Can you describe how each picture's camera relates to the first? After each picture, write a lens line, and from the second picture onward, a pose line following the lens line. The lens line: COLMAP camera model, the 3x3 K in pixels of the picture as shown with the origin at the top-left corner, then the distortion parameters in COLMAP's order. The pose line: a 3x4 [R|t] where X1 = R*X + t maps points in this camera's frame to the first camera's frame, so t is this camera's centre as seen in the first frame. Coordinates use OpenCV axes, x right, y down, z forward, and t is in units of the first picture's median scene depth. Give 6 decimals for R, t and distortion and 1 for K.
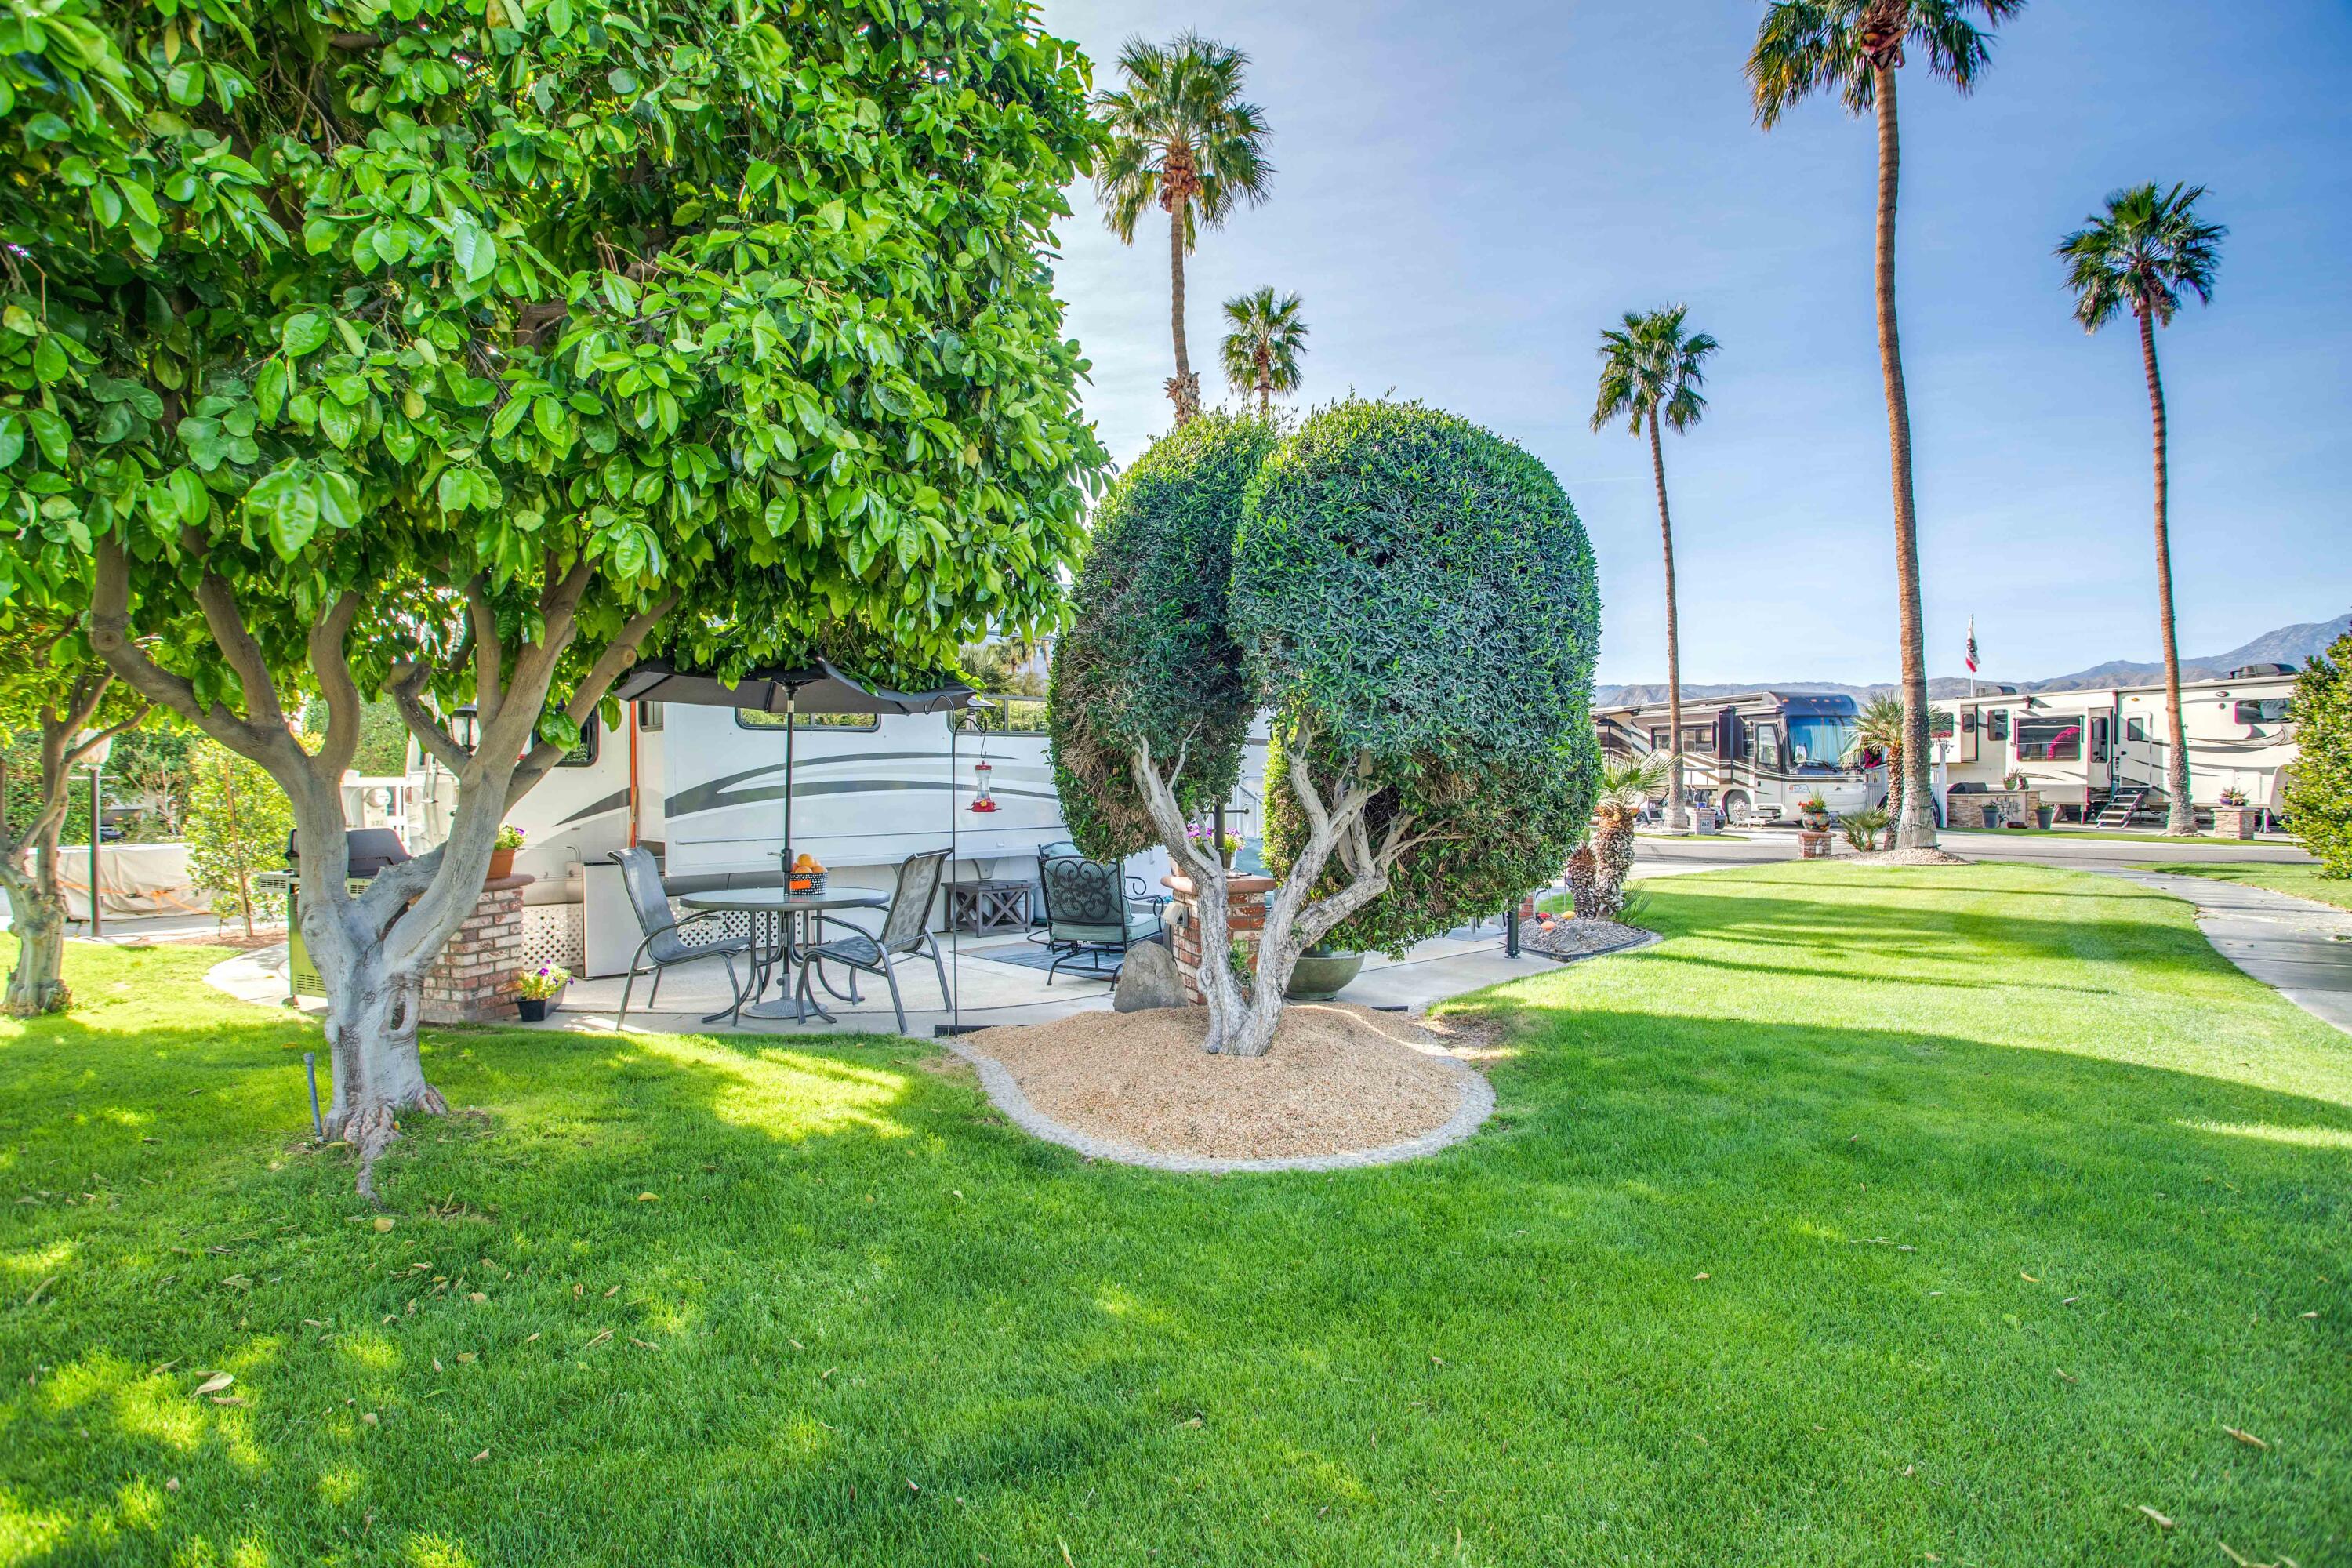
lens RADIAL K [[1138.1, 0, 1183.0], [0, 1138.1, 806.0], [0, 0, 1]] dist [-0.048266, 0.014686]
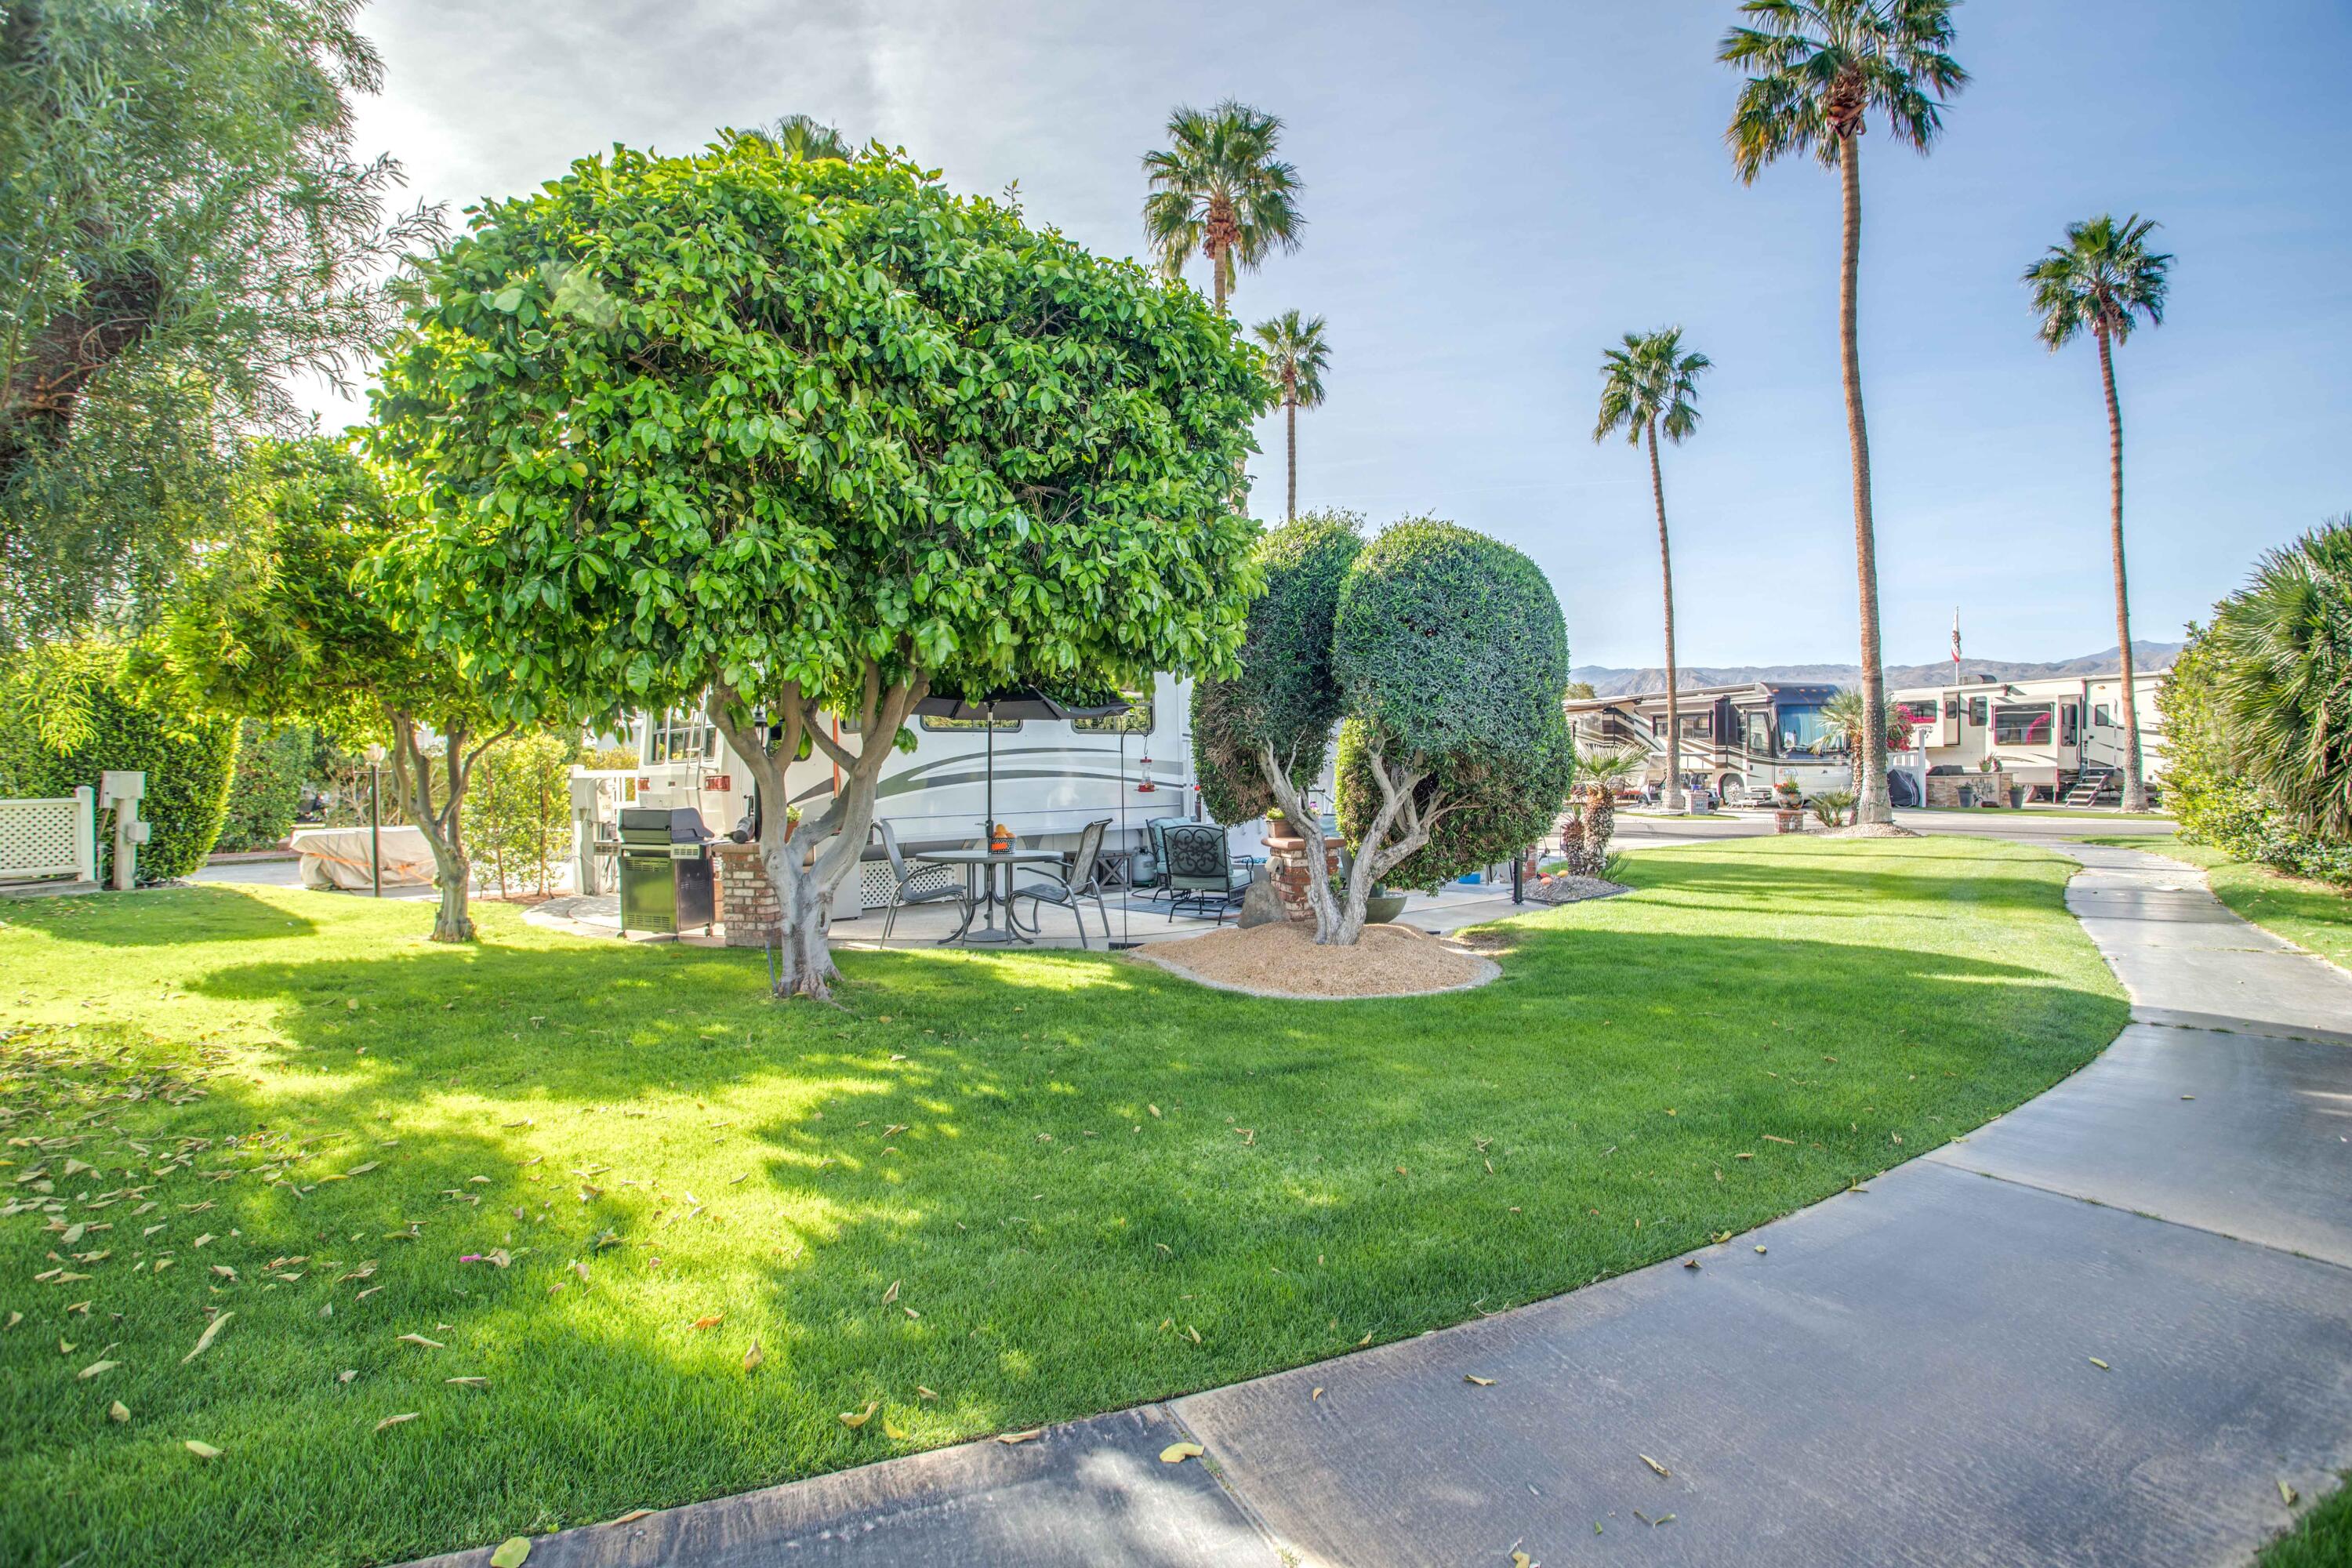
lens RADIAL K [[1138.1, 0, 1183.5], [0, 1138.1, 806.2], [0, 0, 1]] dist [-0.048266, 0.014686]
pose [[0.999927, -0.006107, -0.010411, -0.033589], [0.006227, 0.999914, 0.011570, 0.002059], [0.010339, -0.011634, 0.999879, -0.130087]]
